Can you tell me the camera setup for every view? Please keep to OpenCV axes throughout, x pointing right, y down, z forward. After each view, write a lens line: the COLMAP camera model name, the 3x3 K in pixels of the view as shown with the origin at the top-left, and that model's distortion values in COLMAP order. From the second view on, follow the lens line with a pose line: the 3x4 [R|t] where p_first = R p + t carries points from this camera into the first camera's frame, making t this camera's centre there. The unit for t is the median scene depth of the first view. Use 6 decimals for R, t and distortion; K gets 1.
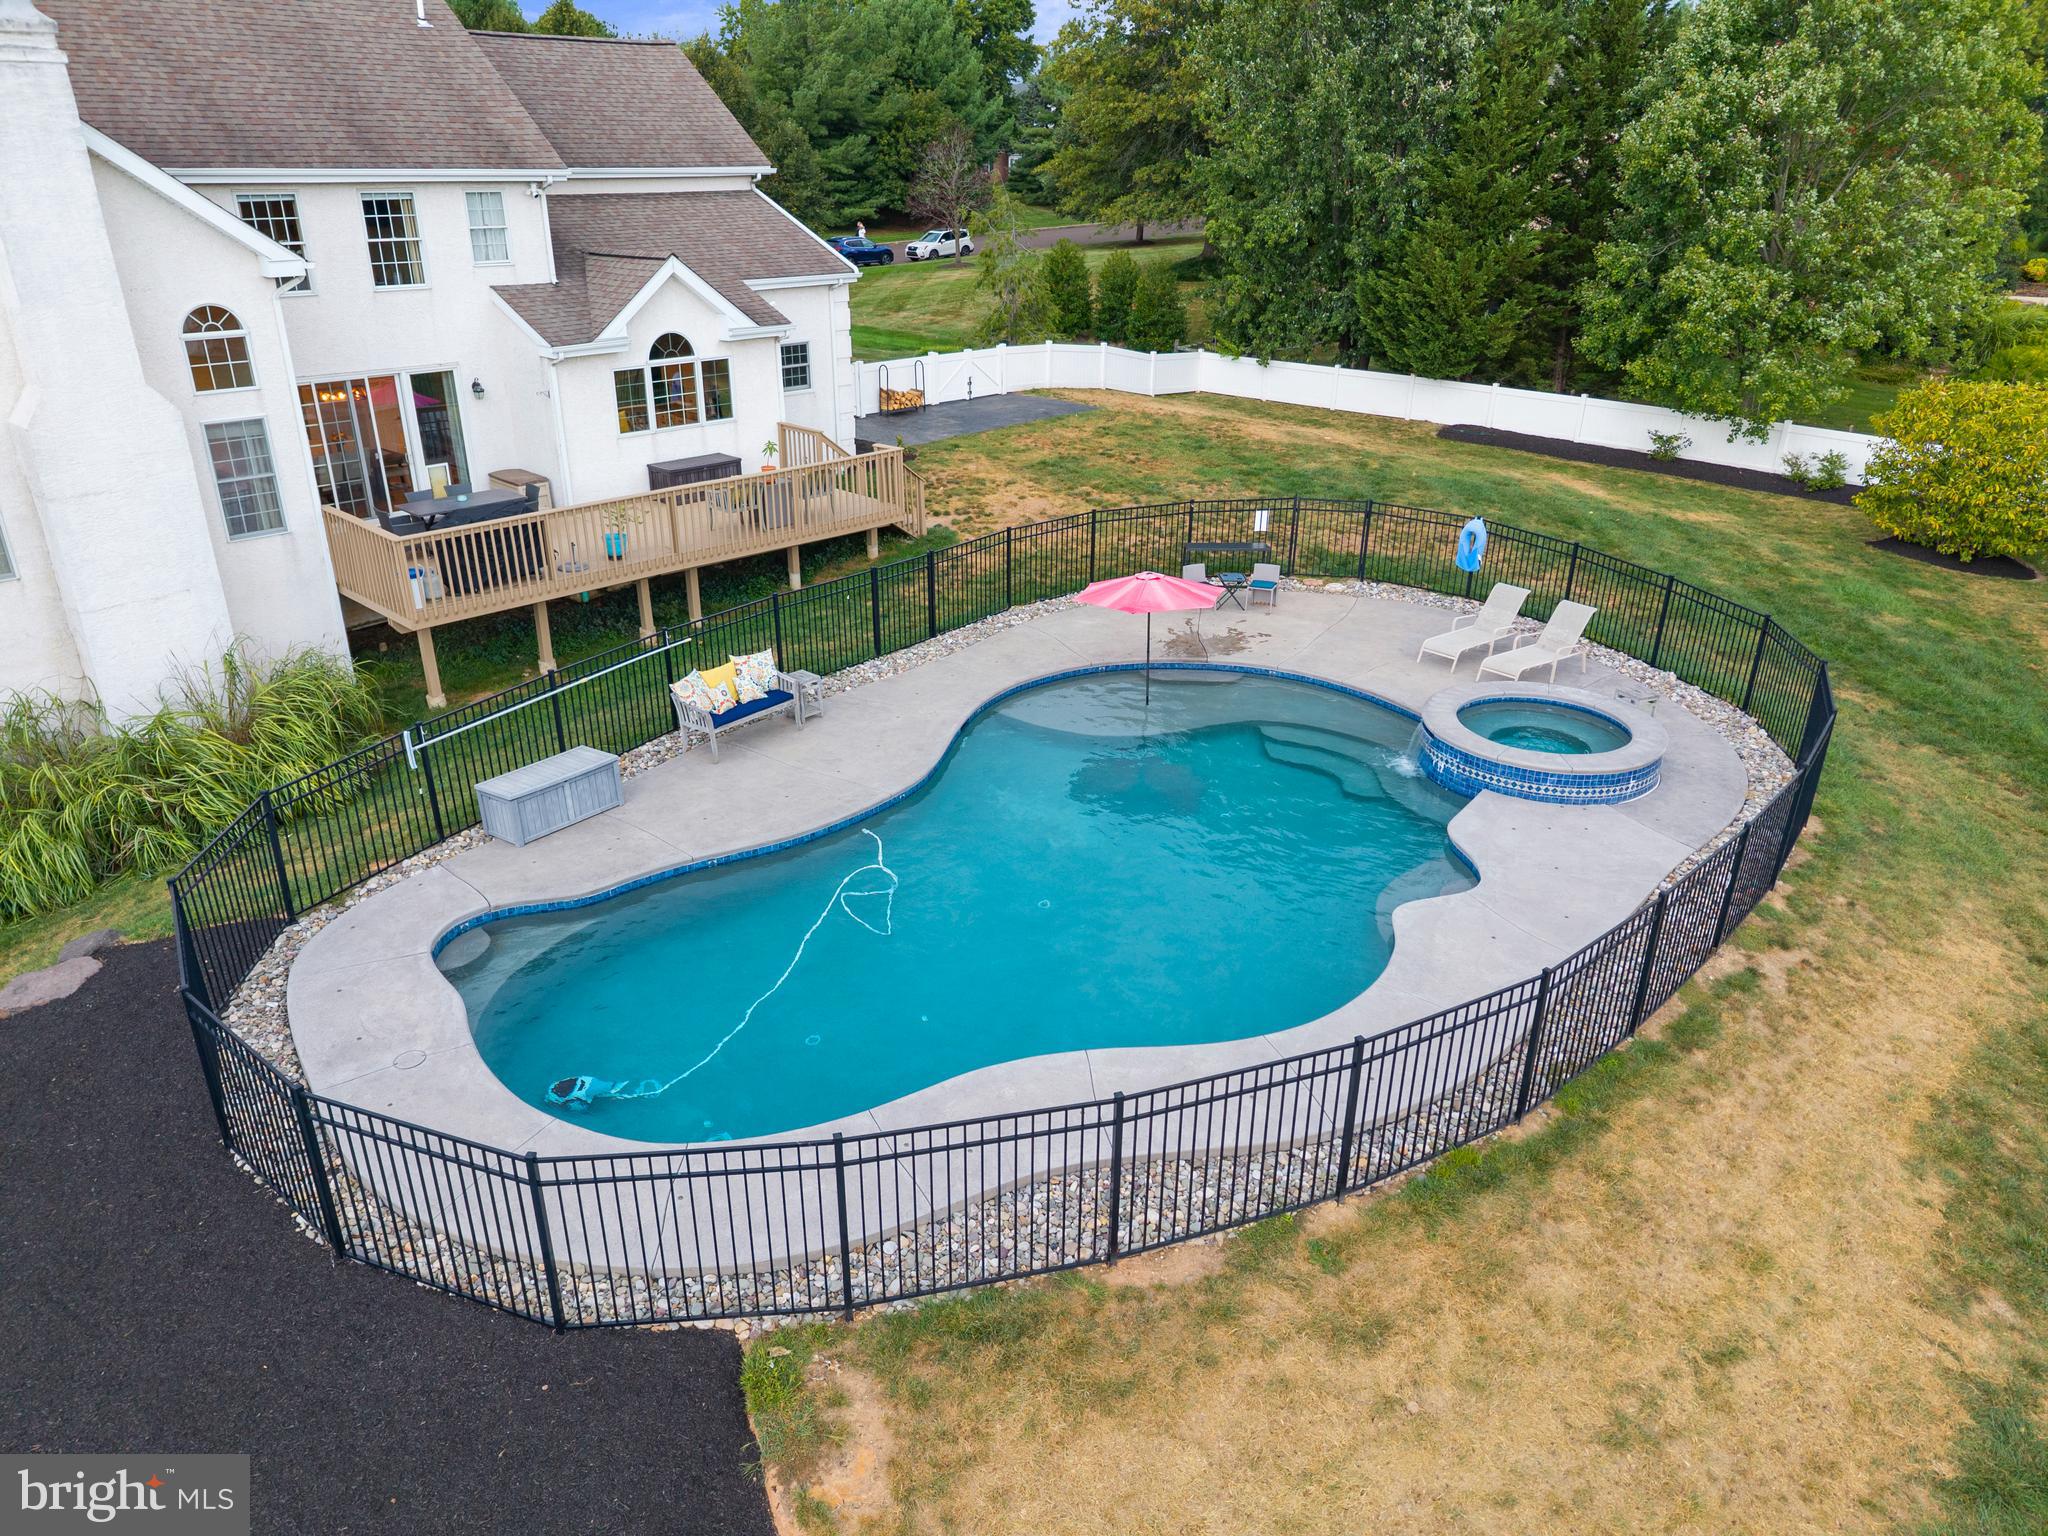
lens RADIAL K [[1359.3, 0, 1020.5], [0, 1359.3, 771.6], [0, 0, 1]] dist [0.018723, -0.019530]
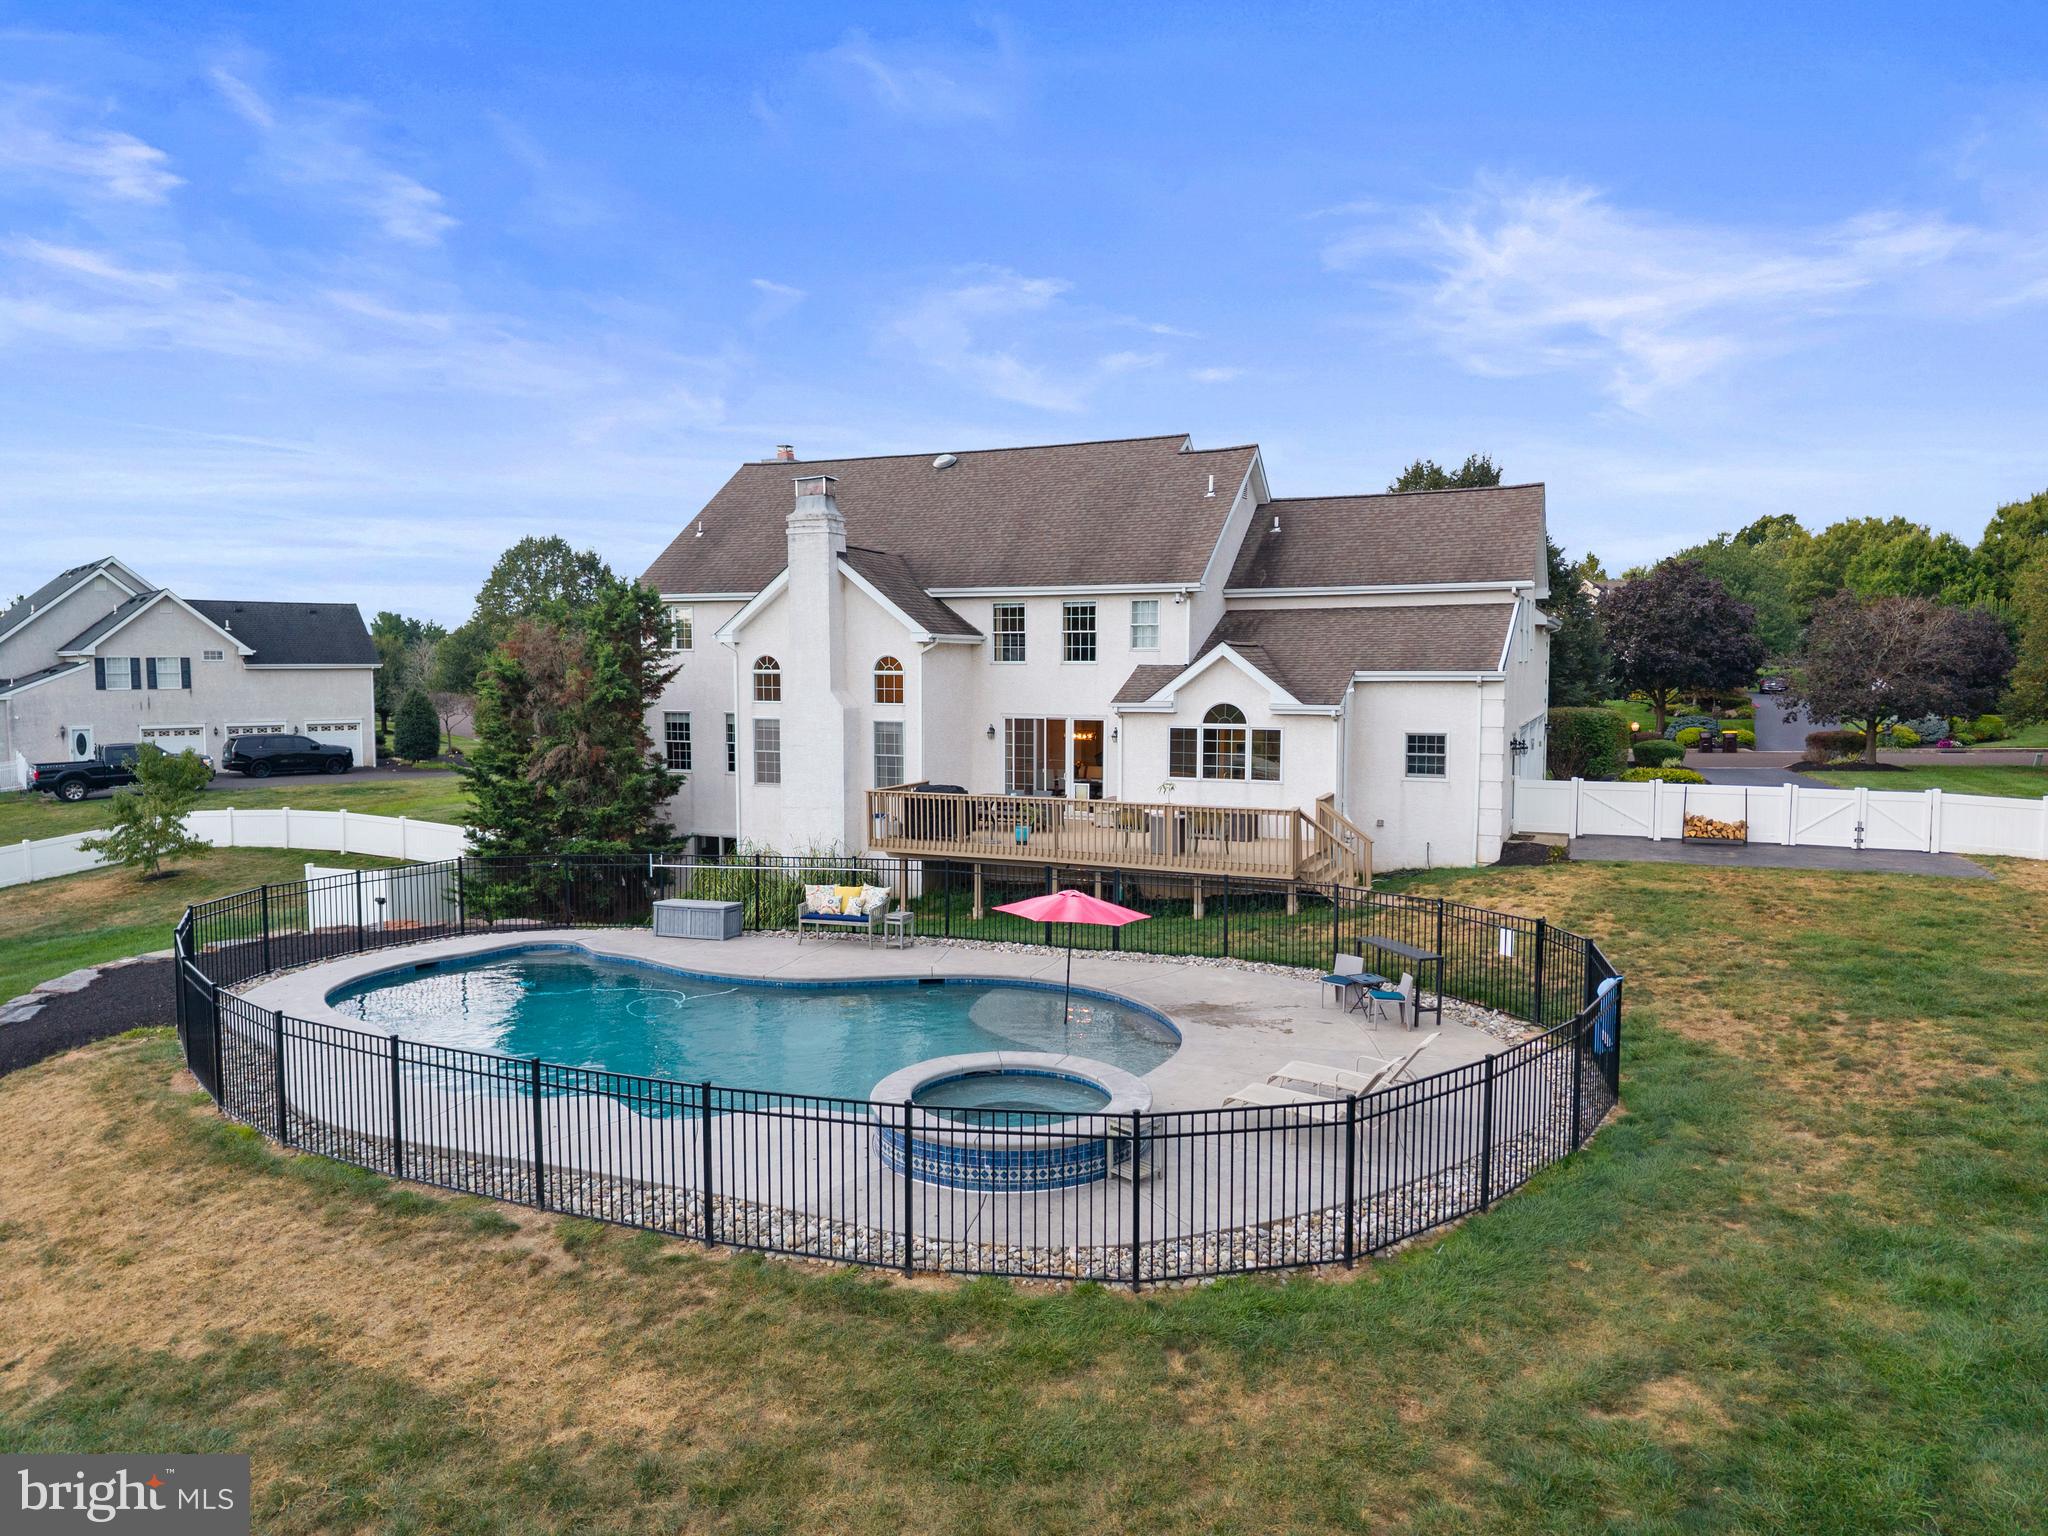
lens RADIAL K [[1359.3, 0, 1022.6], [0, 1359.3, 767.0], [0, 0, 1]] dist [0.018723, -0.019530]
pose [[0.327016, 0.064900, -0.942788, 0.853496], [-0.386265, 0.919677, -0.070671, -0.121286], [0.862473, 0.387276, 0.325817, 0.496208]]
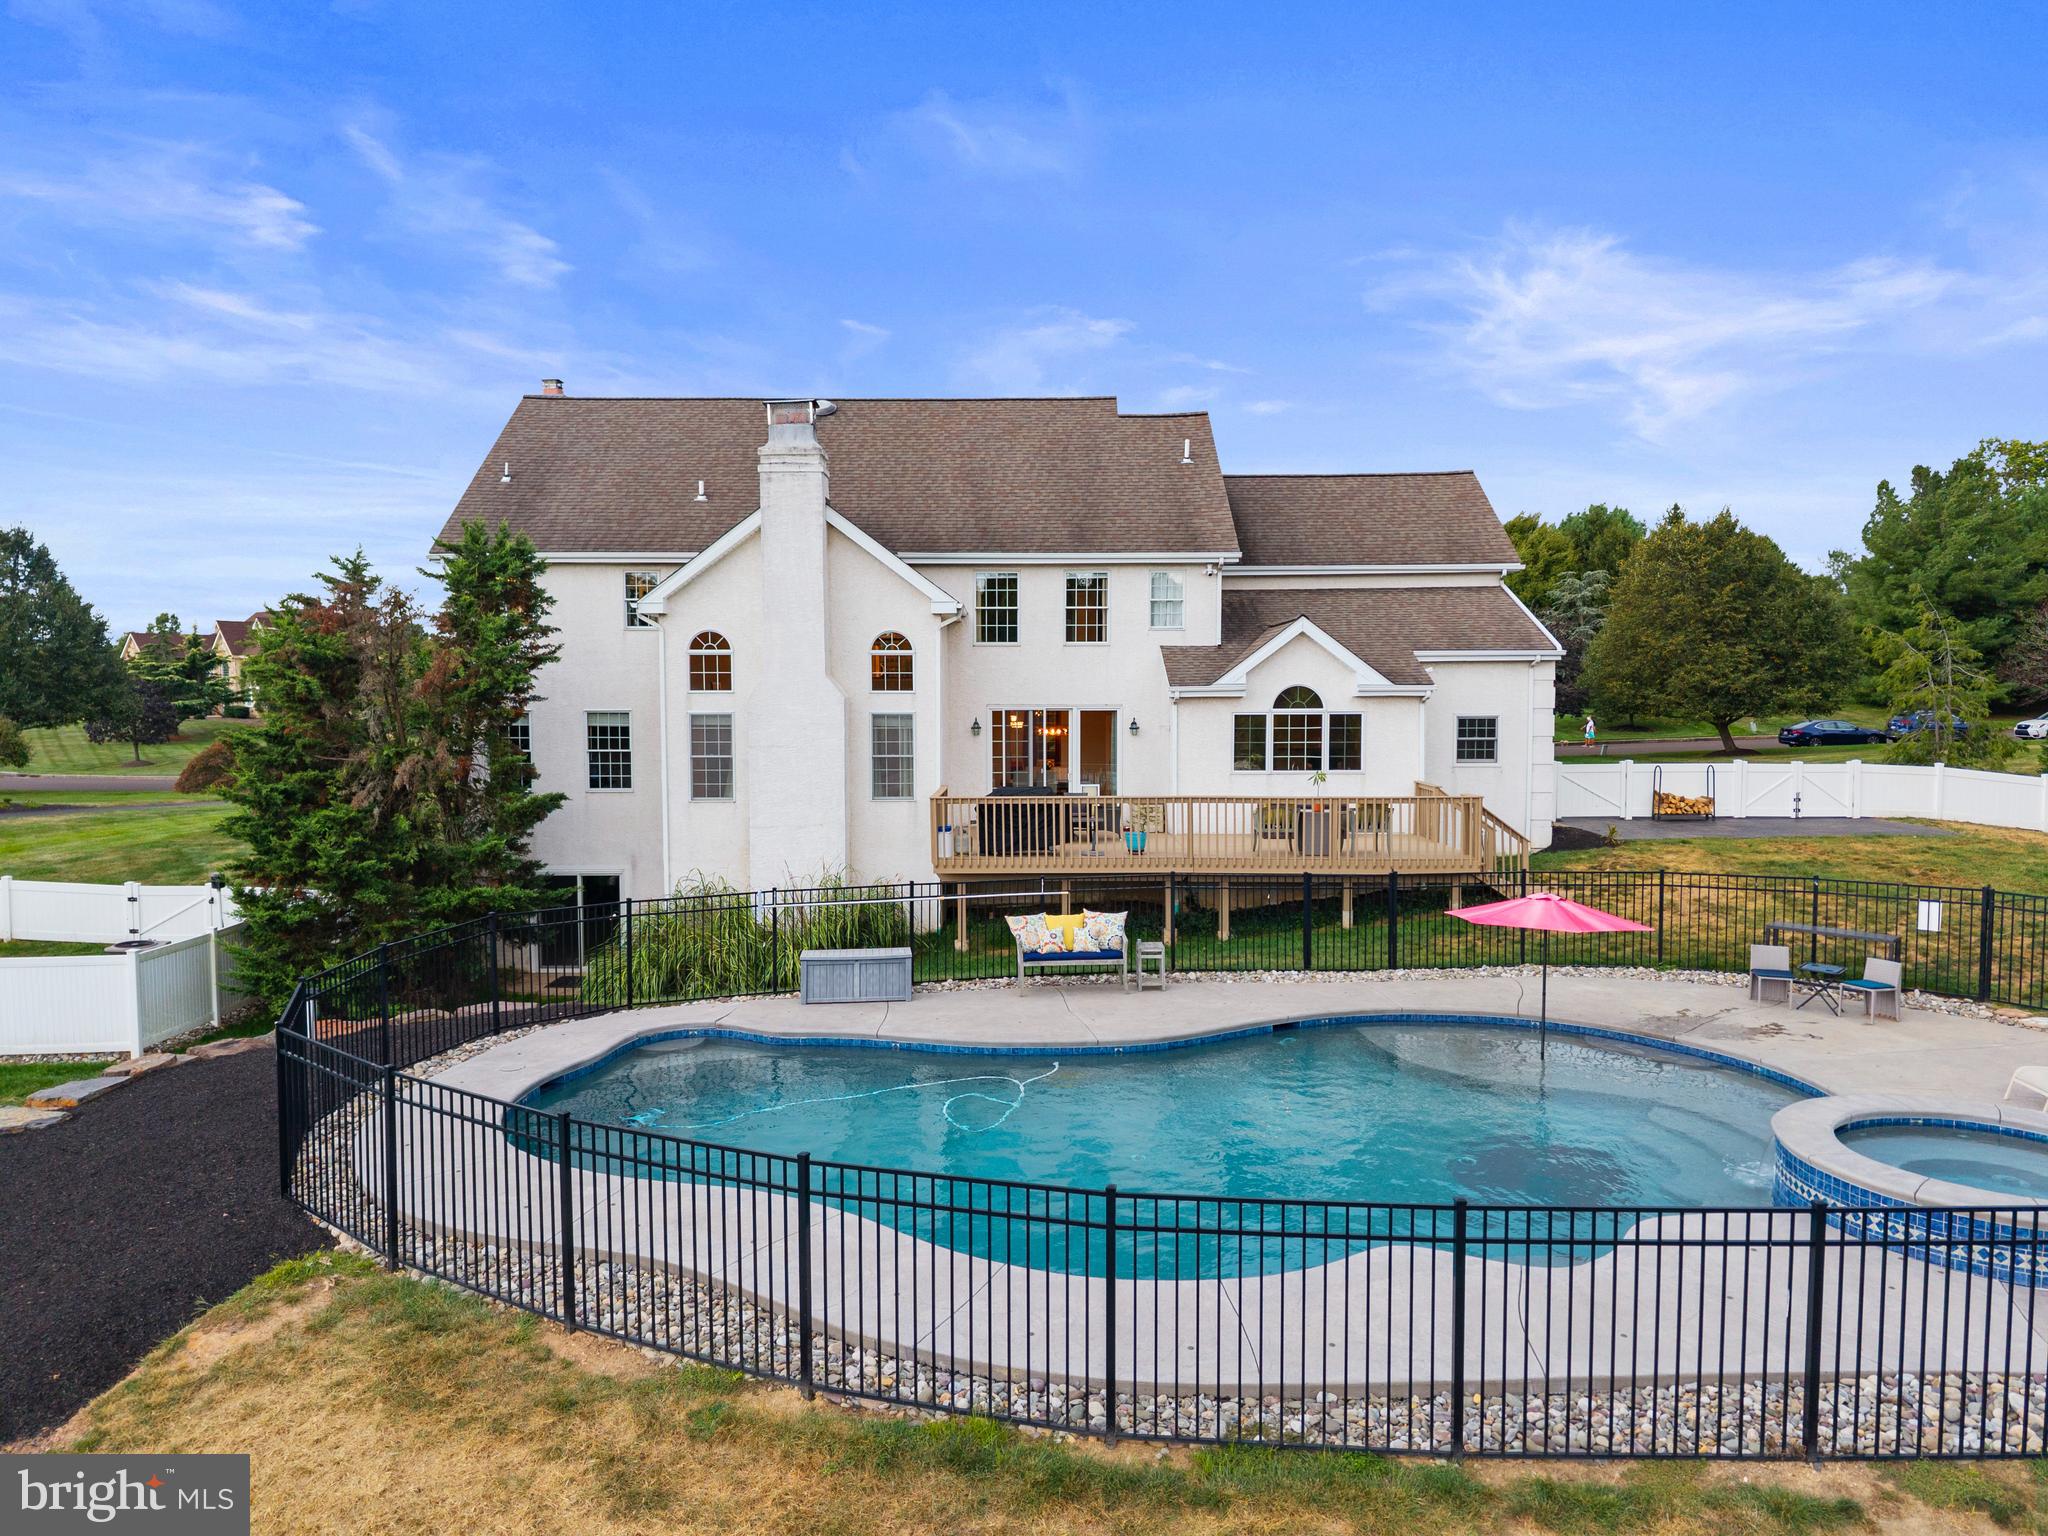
lens RADIAL K [[1359.3, 0, 1015.1], [0, 1359.3, 770.0], [0, 0, 1]] dist [0.018723, -0.019530]
pose [[0.683513, 0.033913, -0.729150, 0.390056], [-0.292019, 0.928204, -0.230571, 0.054645], [0.668980, 0.370524, 0.644343, 0.191073]]
